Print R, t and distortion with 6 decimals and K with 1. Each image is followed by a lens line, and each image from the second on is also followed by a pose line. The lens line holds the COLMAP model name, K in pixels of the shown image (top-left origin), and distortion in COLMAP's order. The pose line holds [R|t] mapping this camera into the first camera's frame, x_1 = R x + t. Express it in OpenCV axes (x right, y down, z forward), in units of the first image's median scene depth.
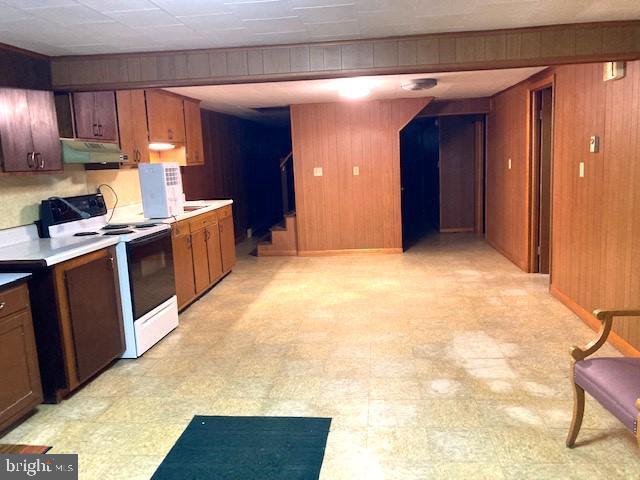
lens RADIAL K [[534.3, 0, 320.6], [0, 534.3, 239.9], [0, 0, 1]] dist [0.006169, -0.000909]
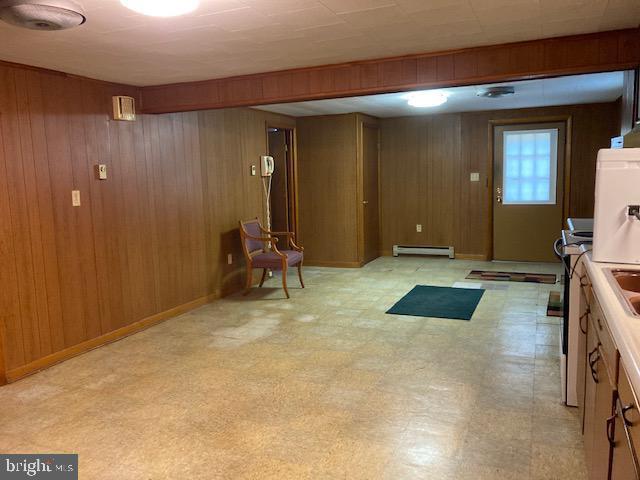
lens RADIAL K [[534.3, 0, 318.8], [0, 534.3, 239.9], [0, 0, 1]] dist [0.006169, -0.000909]
pose [[-0.957790, 0.041124, 0.284511, -0.219991], [0.117462, 0.959308, 0.256770, -0.291656], [-0.262375, 0.279351, -0.923646, 2.055923]]
